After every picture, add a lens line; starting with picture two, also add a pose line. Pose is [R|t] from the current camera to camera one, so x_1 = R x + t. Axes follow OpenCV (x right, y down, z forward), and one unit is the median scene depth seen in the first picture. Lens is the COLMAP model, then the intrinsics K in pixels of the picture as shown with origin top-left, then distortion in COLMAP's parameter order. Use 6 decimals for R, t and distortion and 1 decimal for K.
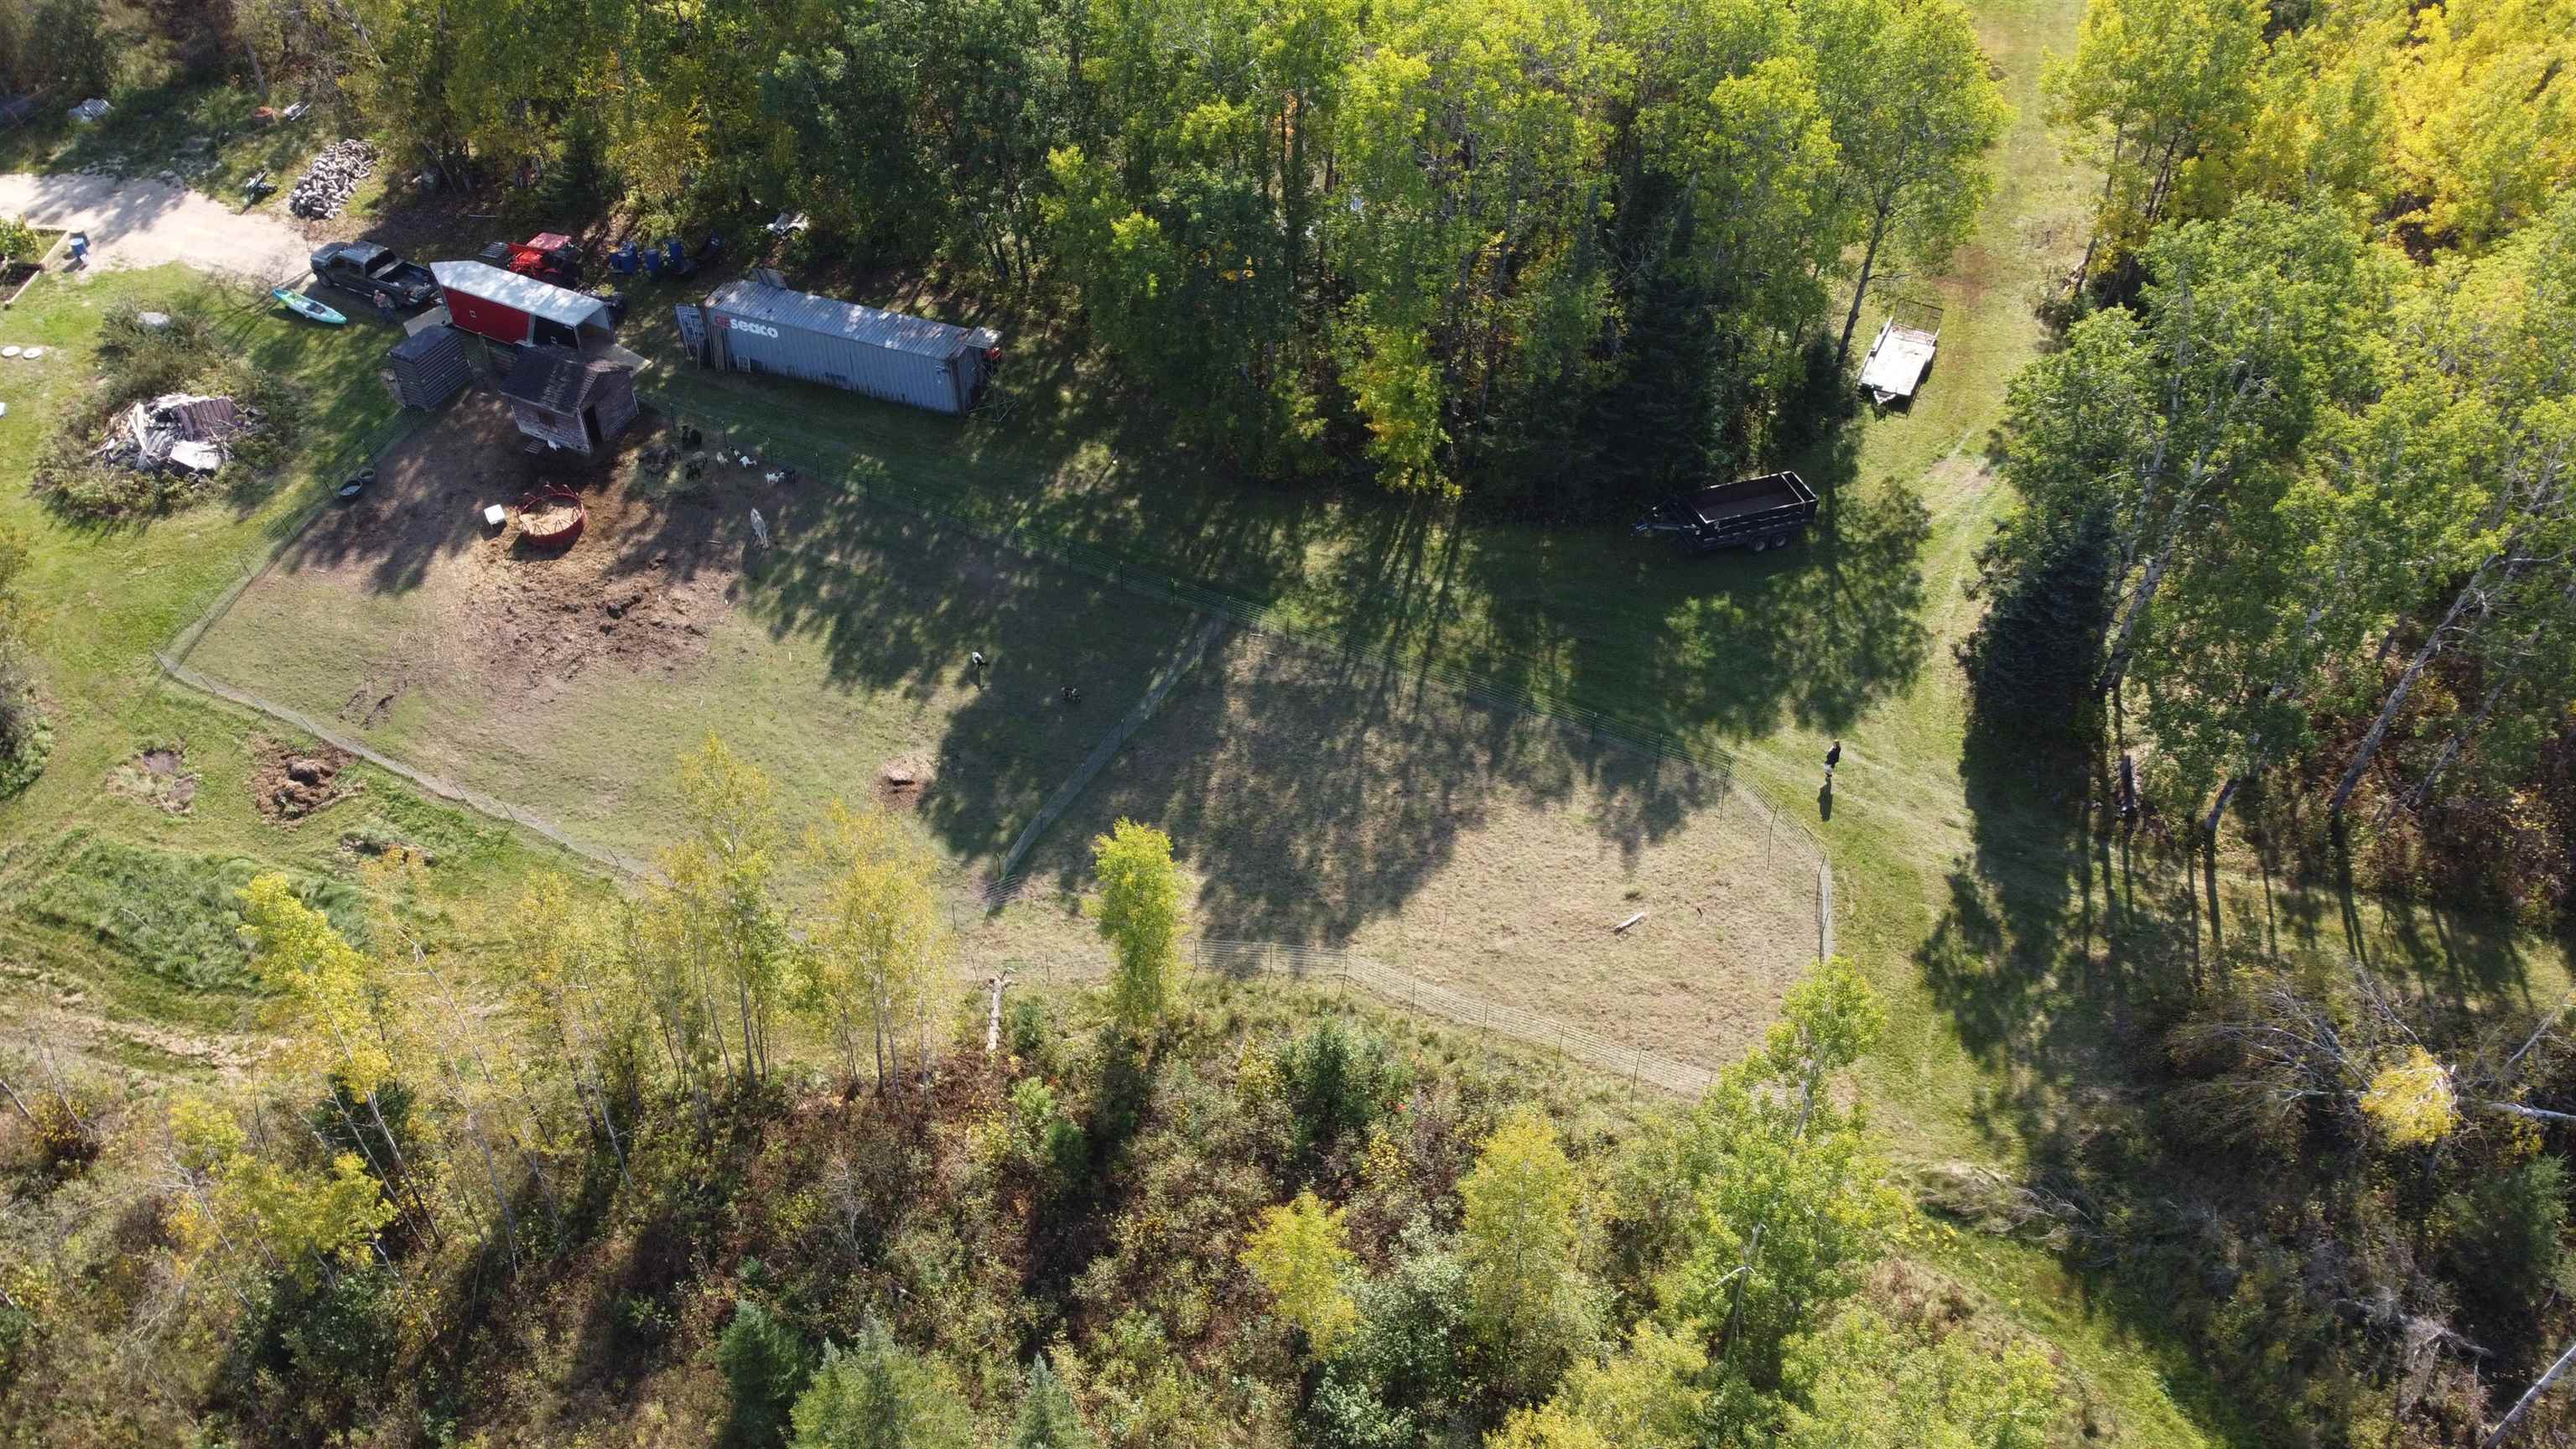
lens RADIAL K [[1966.1, 0, 1288.0], [0, 1966.1, 724.5], [0, 0, 1]] dist [-0.001798, 0.003950]
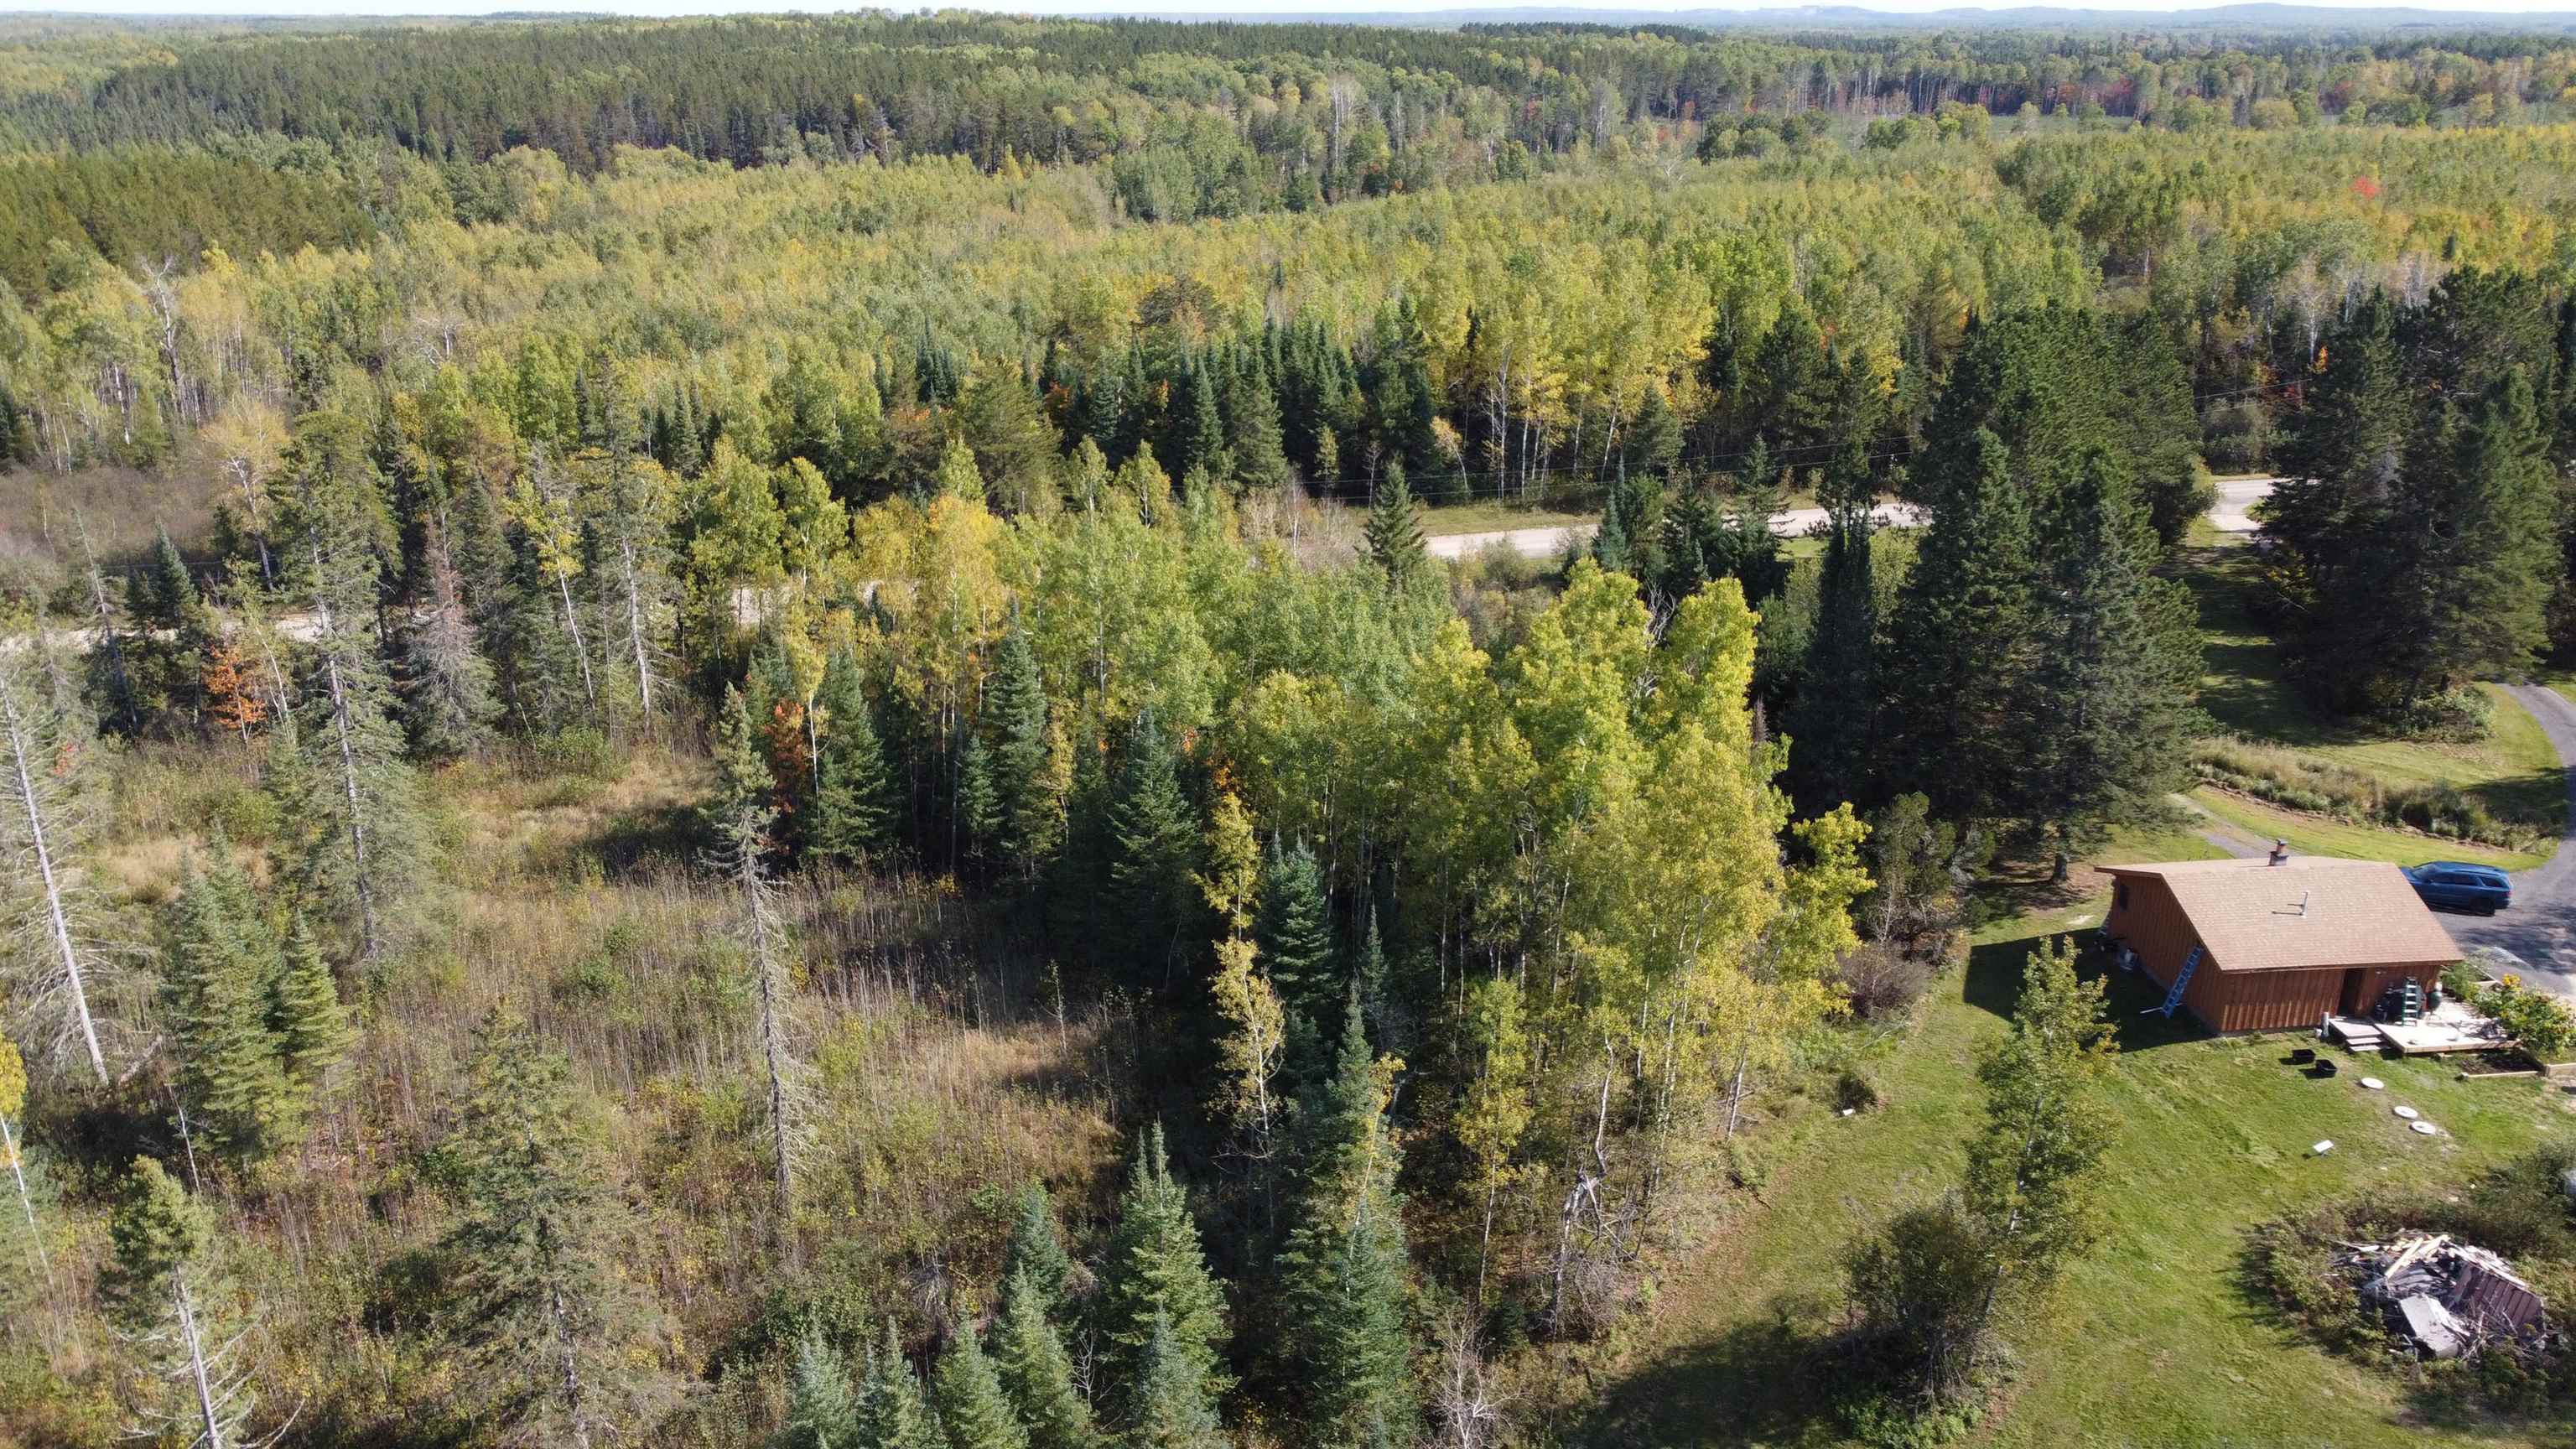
lens RADIAL K [[1963.0, 0, 1271.6], [0, 1963.0, 730.3], [0, 0, 1]] dist [0.001092, -0.006829]
pose [[0.145880, 0.309871, -0.939521, -0.031087], [-0.684219, 0.717521, 0.130412, -0.119819], [0.714537, 0.623814, 0.316692, 0.434178]]
